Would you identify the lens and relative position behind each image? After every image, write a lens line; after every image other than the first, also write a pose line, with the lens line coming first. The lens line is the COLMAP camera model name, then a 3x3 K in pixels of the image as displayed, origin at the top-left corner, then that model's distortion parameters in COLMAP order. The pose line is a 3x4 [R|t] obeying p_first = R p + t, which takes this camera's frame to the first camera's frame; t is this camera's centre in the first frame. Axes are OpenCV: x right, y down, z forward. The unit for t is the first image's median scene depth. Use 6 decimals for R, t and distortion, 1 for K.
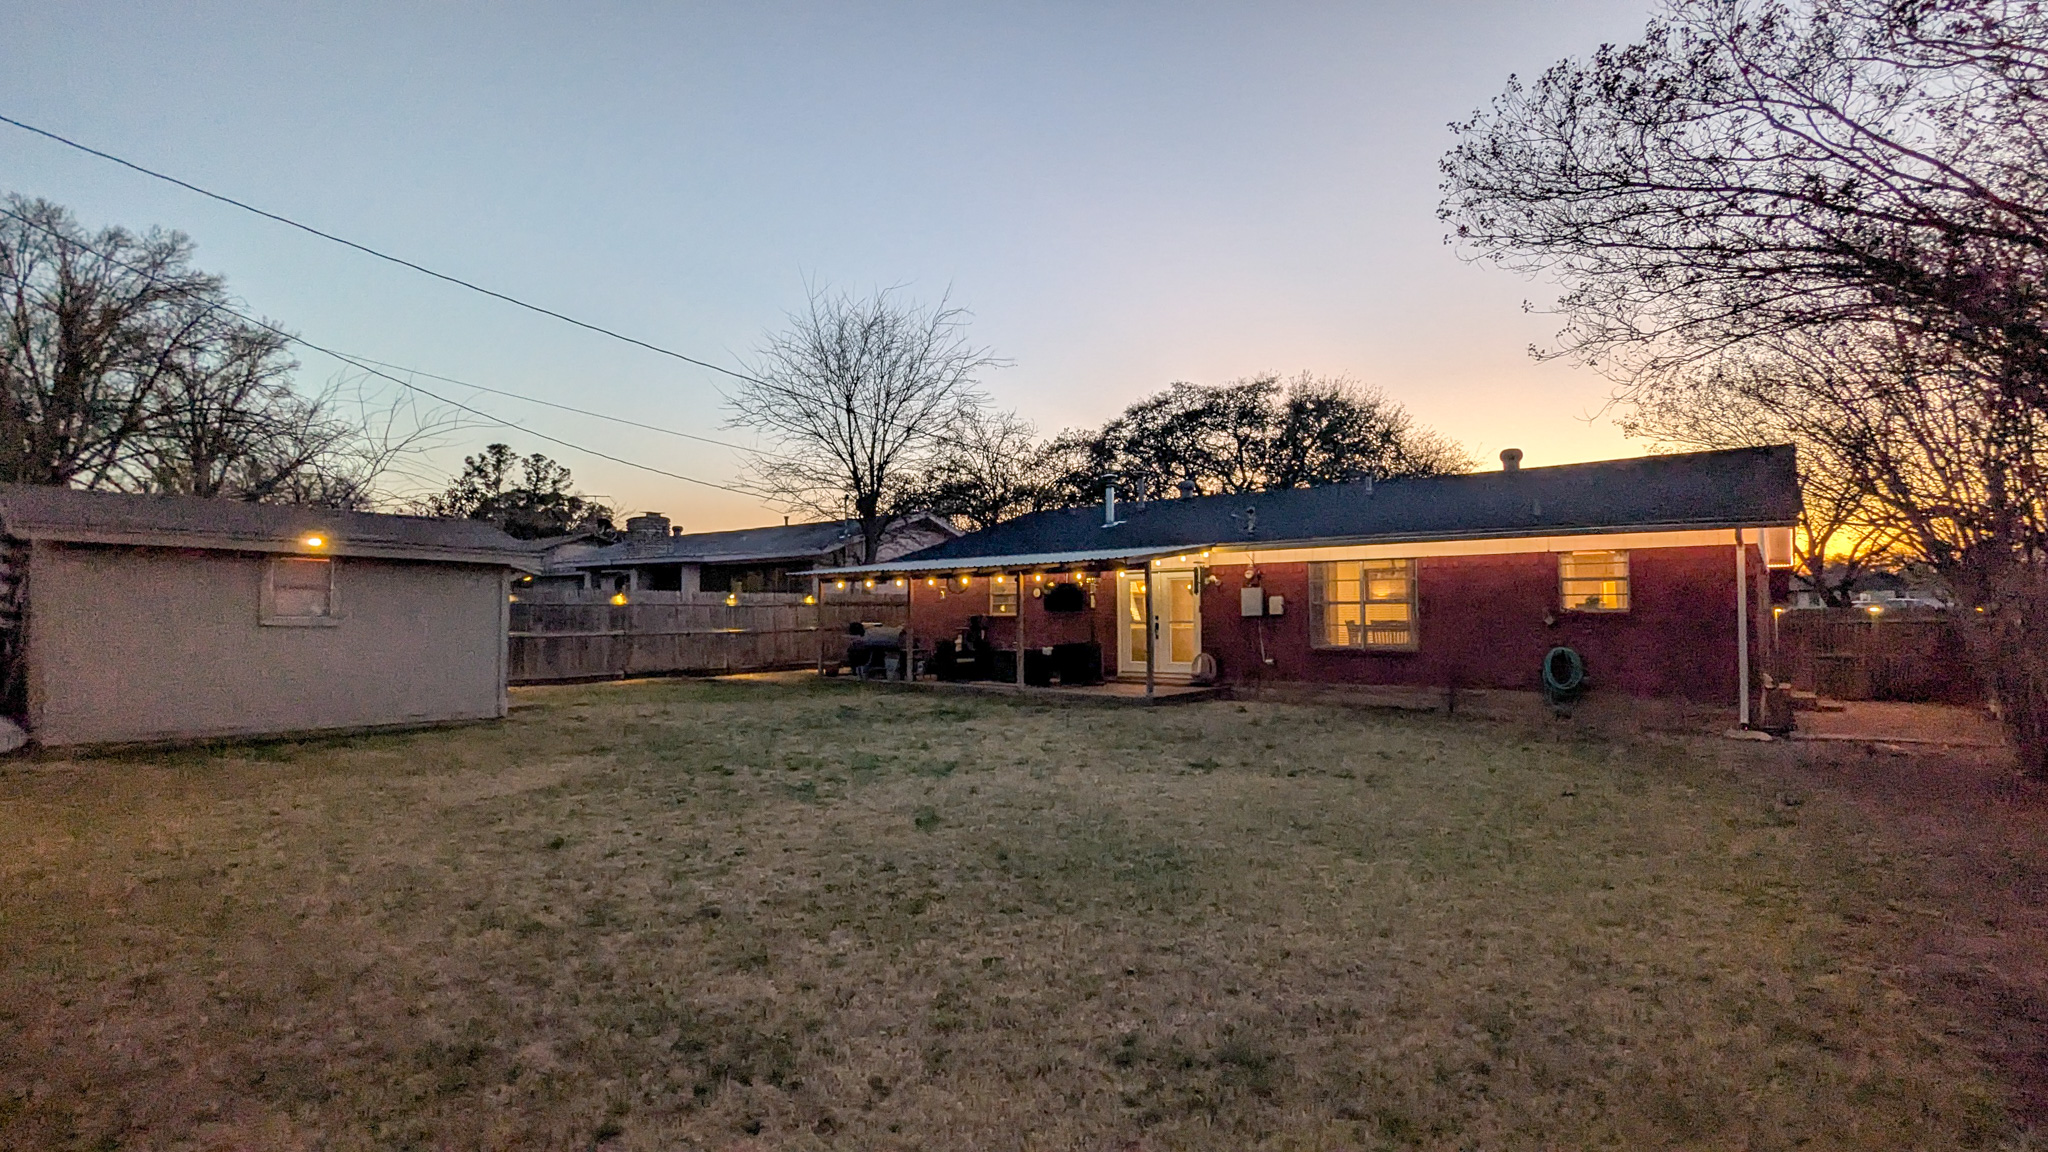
lens RADIAL K [[969.6, 0, 1024.0], [0, 969.6, 576.0], [0, 0, 1]] dist [0.003133, -0.000268]
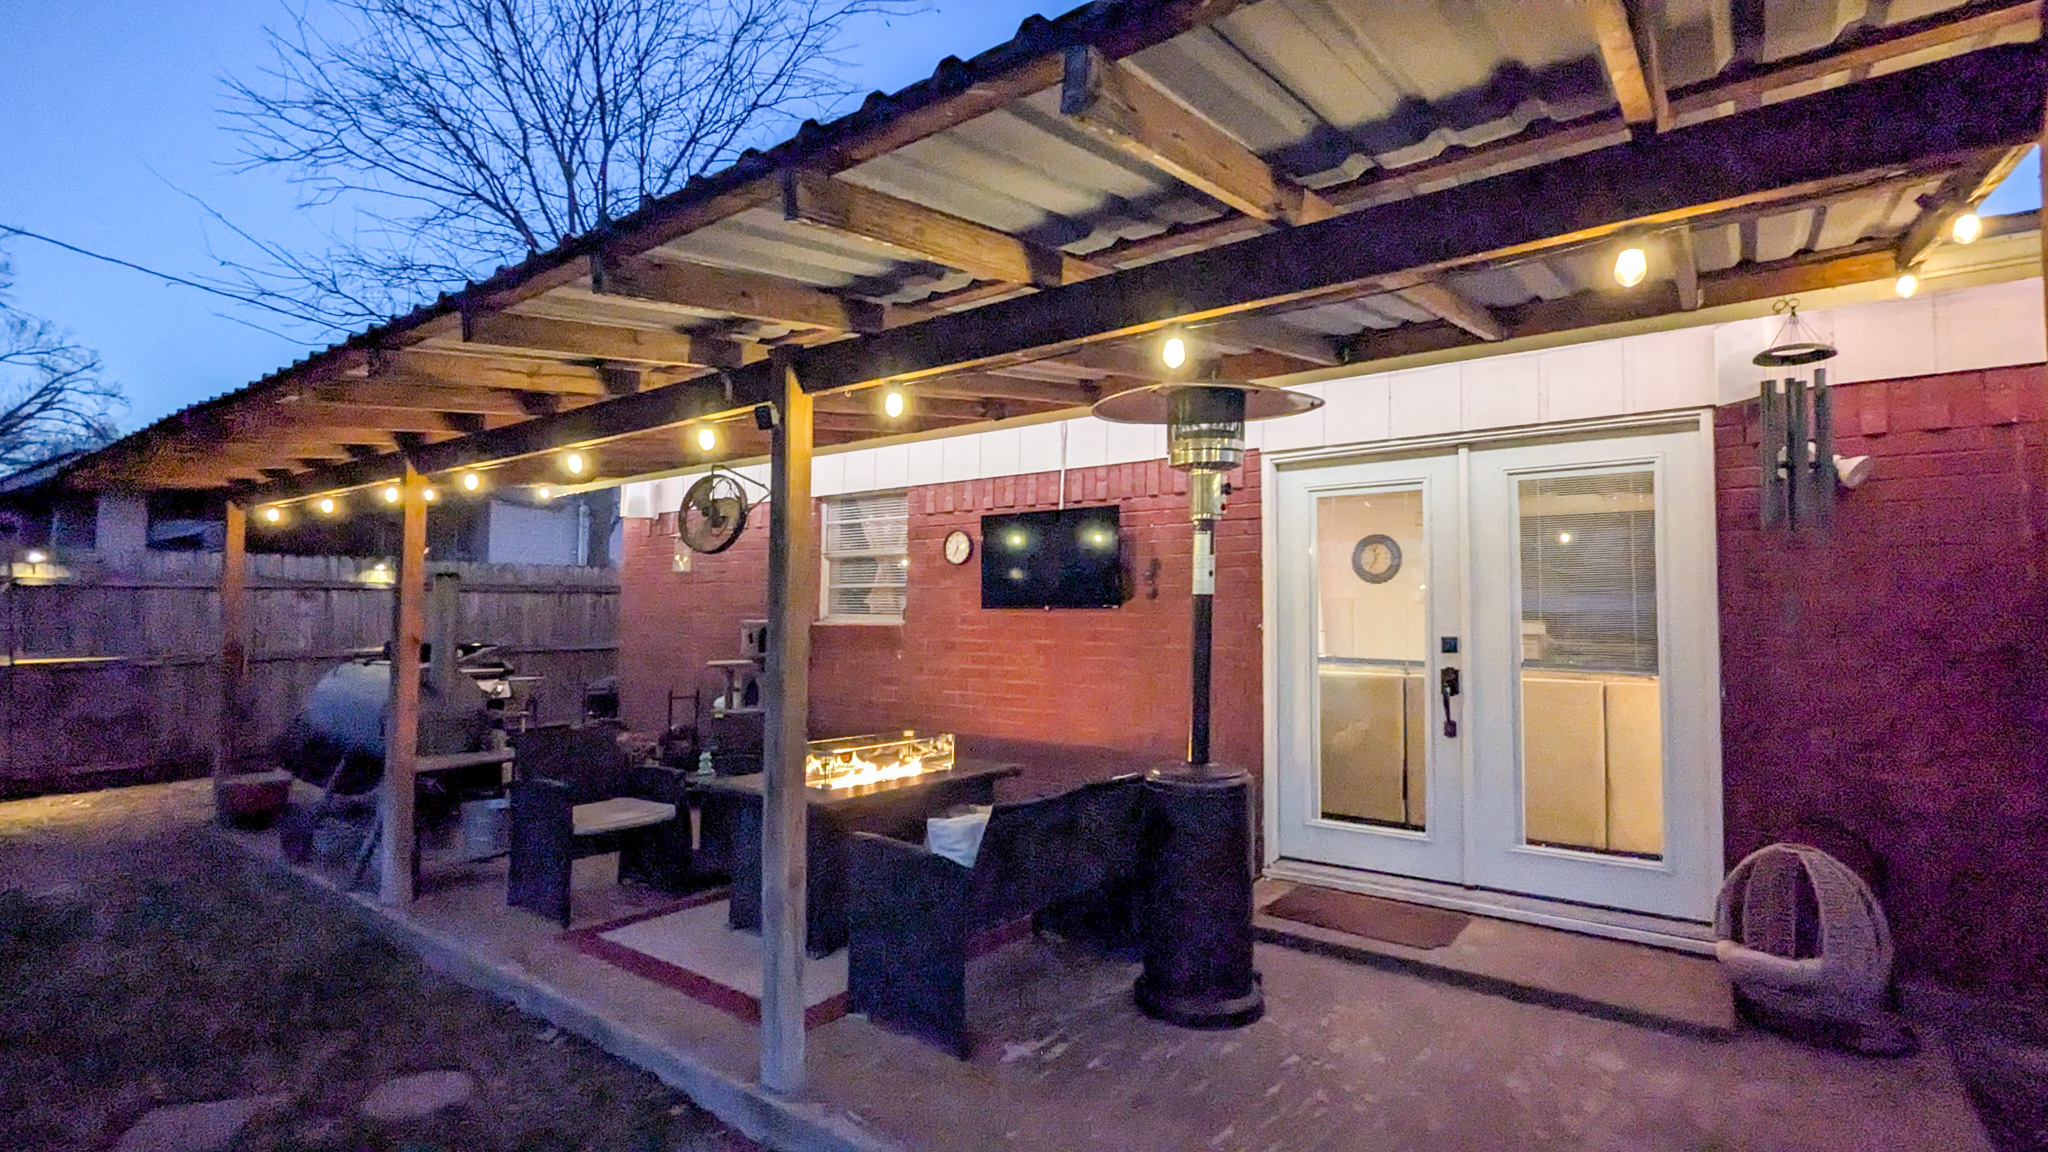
lens RADIAL K [[969.6, 0, 1024.0], [0, 969.6, 576.0], [0, 0, 1]] dist [0.003133, -0.000268]
pose [[0.999948, 0.000978, 0.010138, 0.041552], [-0.001064, 0.999963, 0.008479, 0.034361], [-0.010130, -0.008490, 0.999913, 0.987500]]
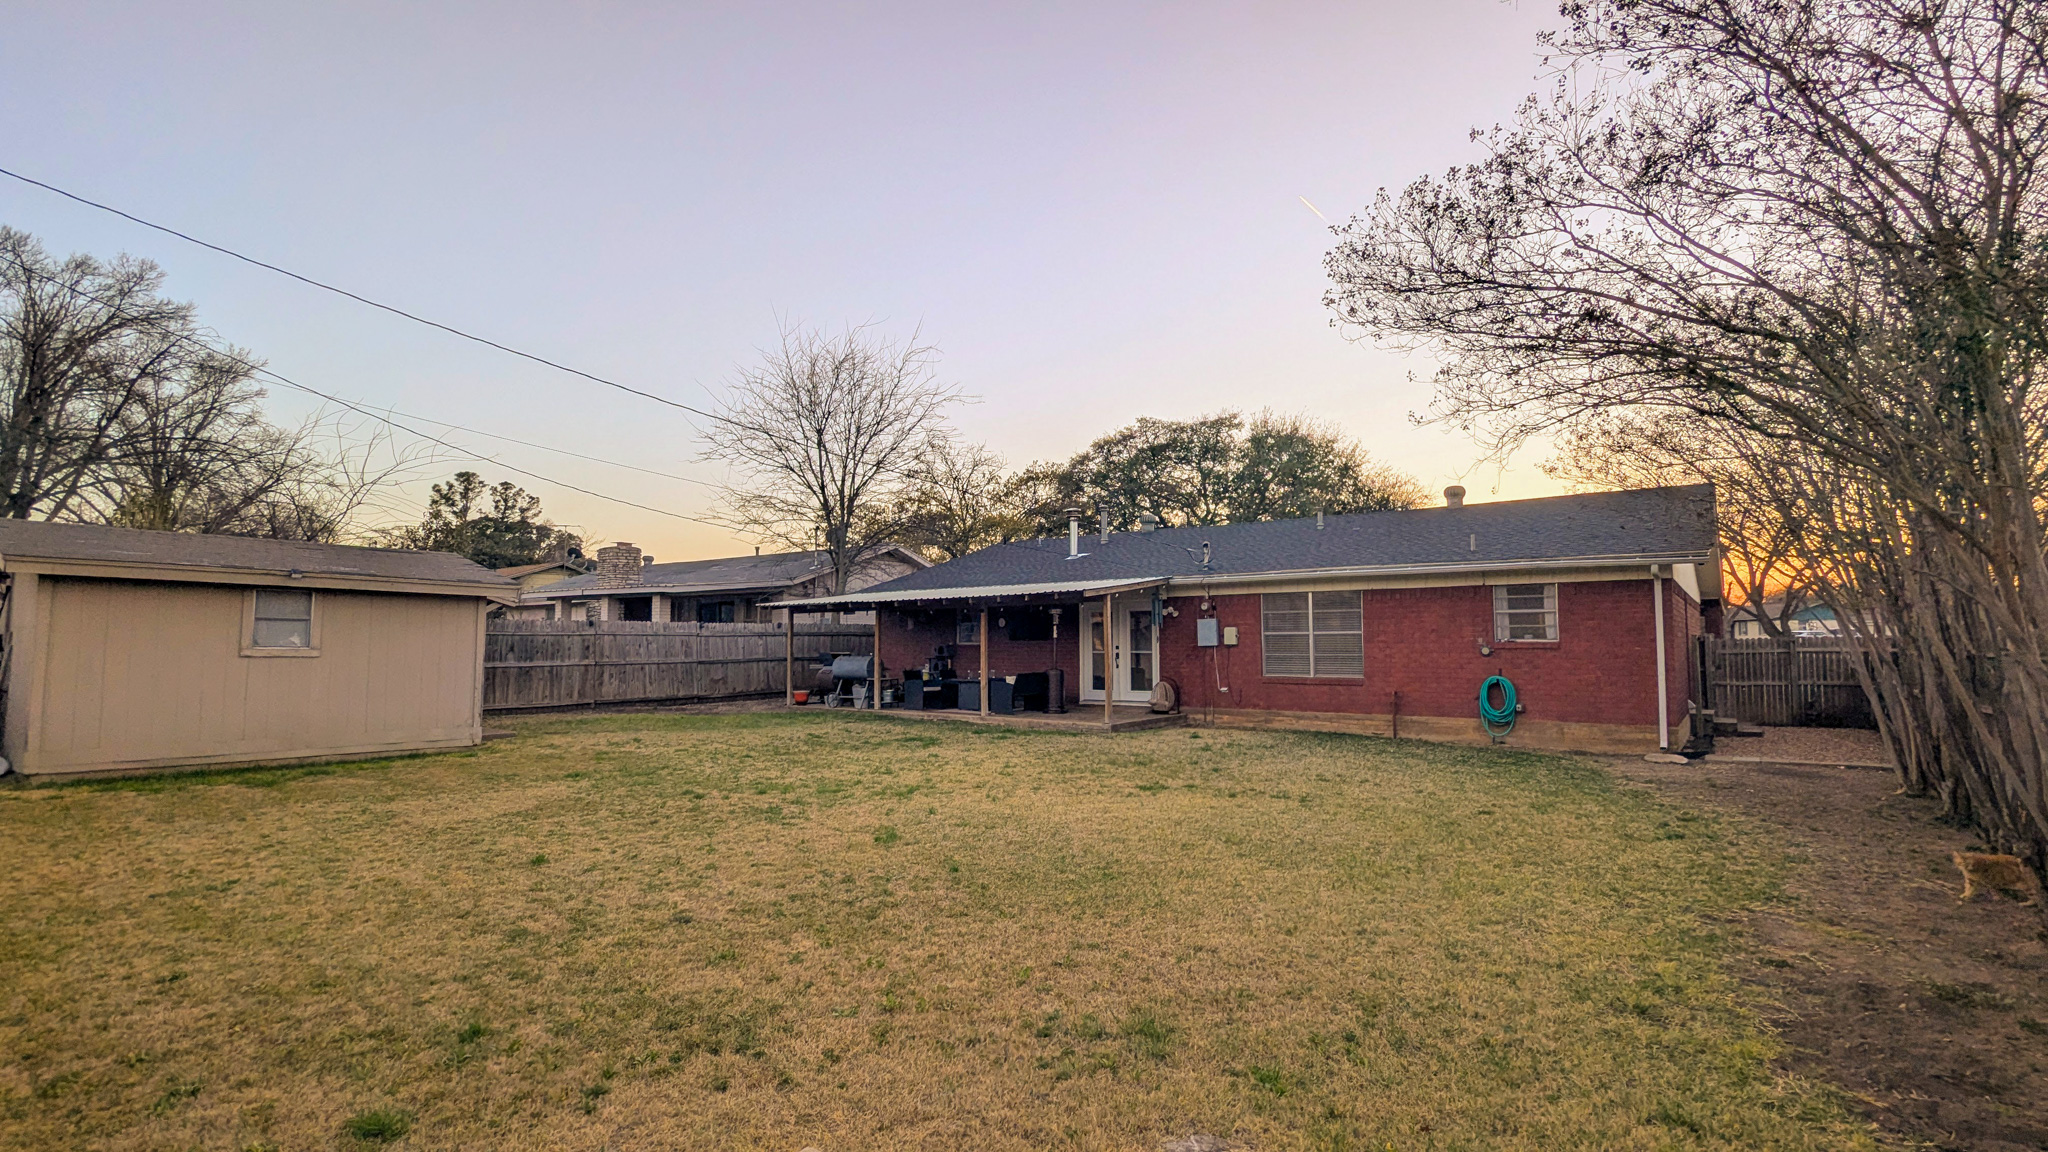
lens RADIAL K [[969.6, 0, 1024.0], [0, 969.6, 576.0], [0, 0, 1]] dist [0.003133, -0.000268]
pose [[0.999606, 0.001617, 0.028026, 0.010824], [-0.000786, 0.999561, -0.029628, -0.003145], [-0.028061, 0.029594, 0.999168, -0.041586]]
